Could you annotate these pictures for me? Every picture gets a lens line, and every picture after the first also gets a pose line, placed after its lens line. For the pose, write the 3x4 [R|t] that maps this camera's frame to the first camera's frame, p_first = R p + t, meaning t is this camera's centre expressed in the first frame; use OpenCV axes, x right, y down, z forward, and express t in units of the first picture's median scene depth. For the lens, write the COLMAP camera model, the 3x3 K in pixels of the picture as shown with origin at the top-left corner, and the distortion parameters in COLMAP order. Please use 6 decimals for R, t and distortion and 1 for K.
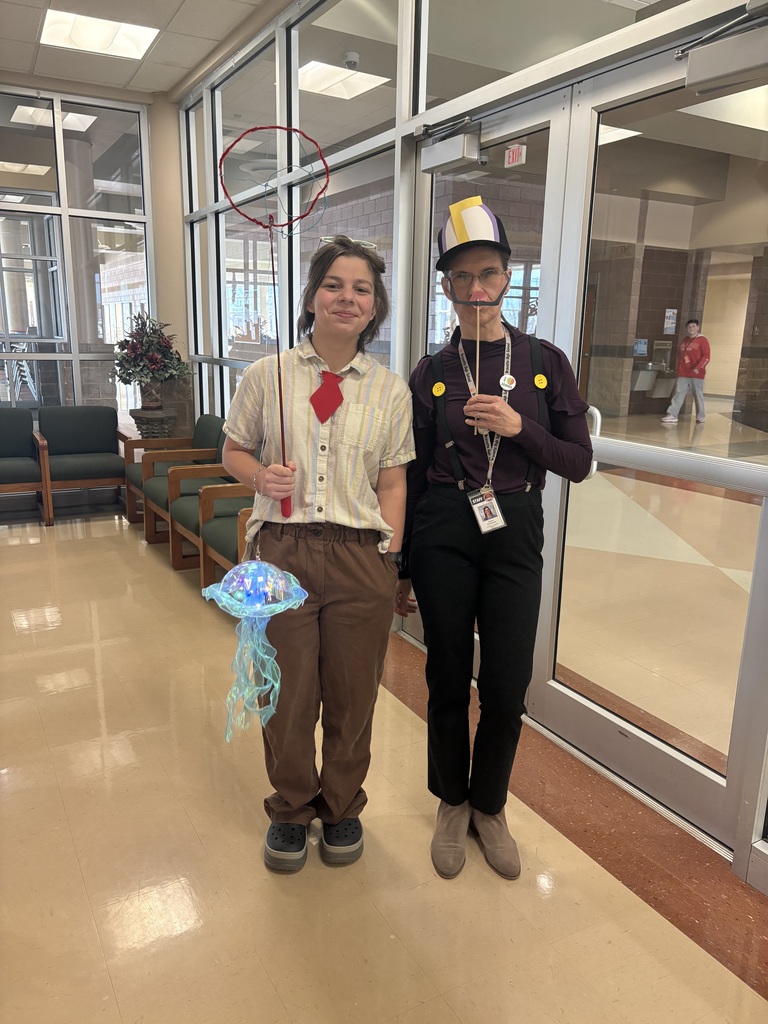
lens RADIAL K [[774.0, 0, 382.1], [0, 774.0, 516.2], [0, 0, 1]] dist [0.001414, 0.007719]
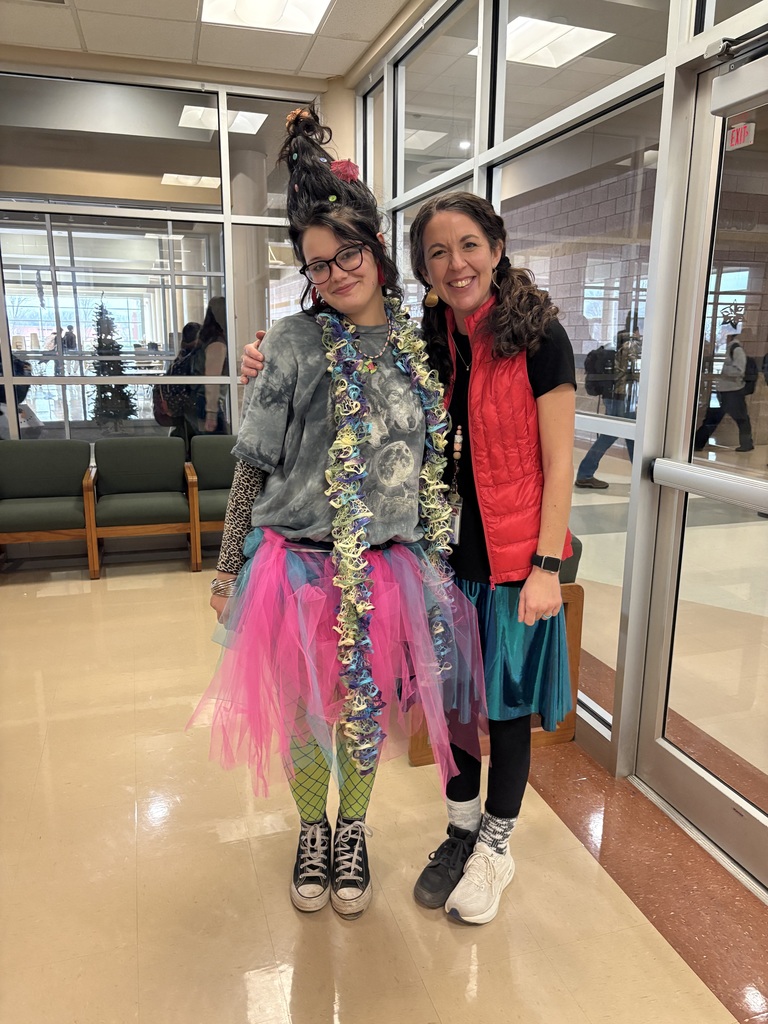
lens RADIAL K [[774.0, 0, 383.7], [0, 774.0, 511.1], [0, 0, 1]] dist [0.001414, 0.007719]
pose [[0.978863, 0.032256, -0.201957, -0.043976], [-0.036059, 0.999234, -0.015179, -0.051600], [0.201313, 0.022141, 0.979277, 0.177538]]
